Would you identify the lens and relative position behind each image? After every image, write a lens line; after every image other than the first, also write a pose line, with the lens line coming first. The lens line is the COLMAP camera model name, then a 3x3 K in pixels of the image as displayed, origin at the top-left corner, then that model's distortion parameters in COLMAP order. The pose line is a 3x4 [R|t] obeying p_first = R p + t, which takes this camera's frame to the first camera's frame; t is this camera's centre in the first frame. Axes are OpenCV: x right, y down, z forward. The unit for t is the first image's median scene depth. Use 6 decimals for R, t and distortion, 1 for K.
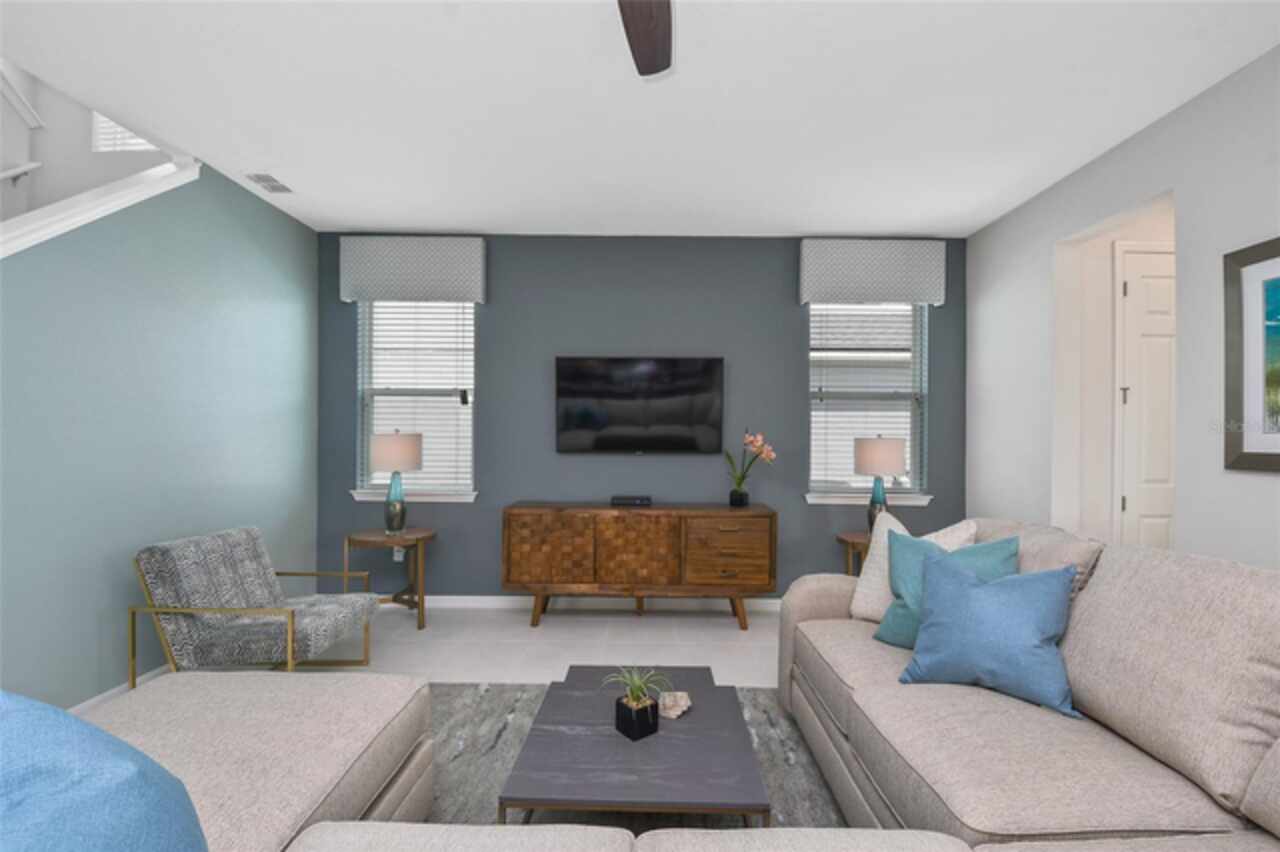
lens RADIAL K [[587.8, 0, 637.6], [0, 587.8, 432.4], [0, 0, 1]] dist [0.001244, -0.000116]
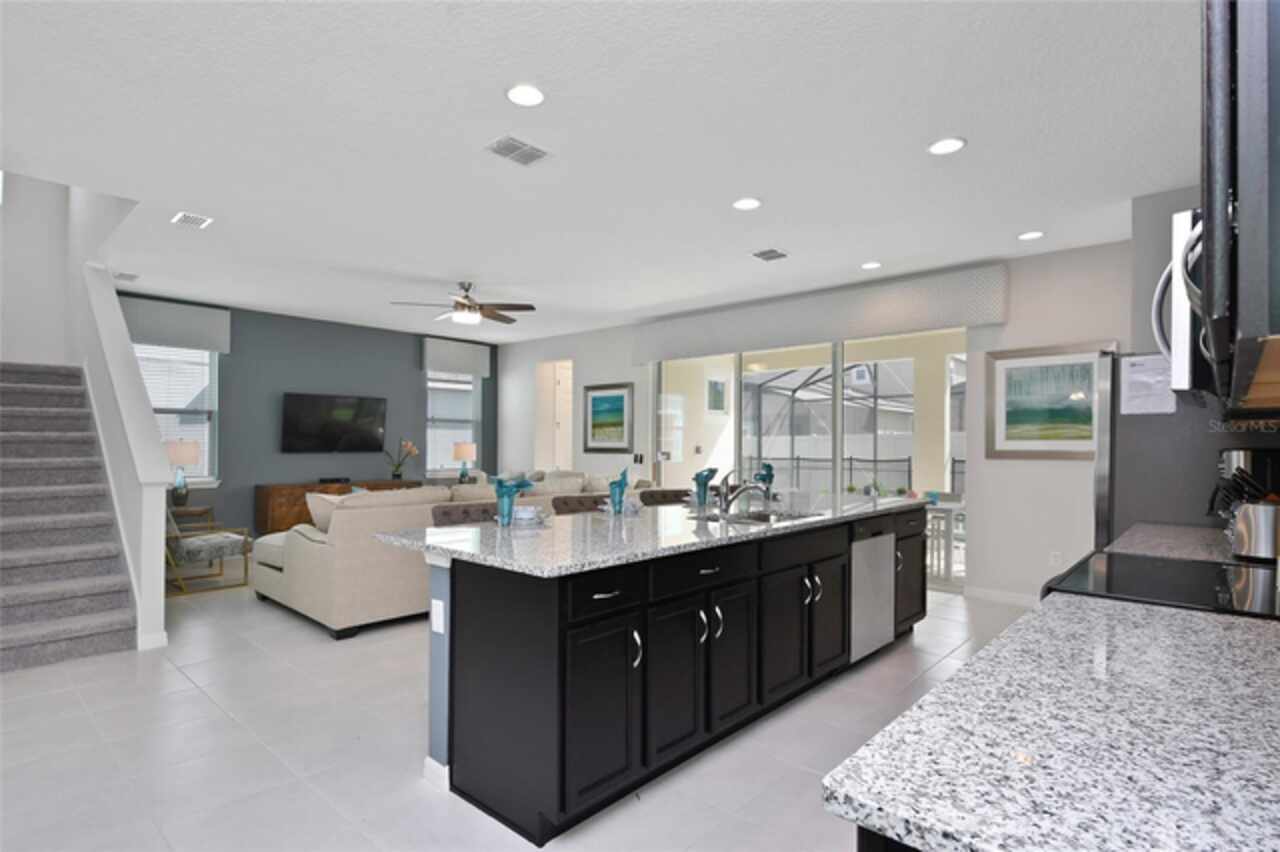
lens RADIAL K [[688.4, 0, 637.8], [0, 688.4, 434.1], [0, 0, 1]] dist [-0.025100, -0.000462]
pose [[0.665088, 0.006688, 0.746735, -0.917734], [-0.005723, 0.999976, -0.003858, -0.014446], [-0.746743, -0.001708, 0.665111, -0.977845]]
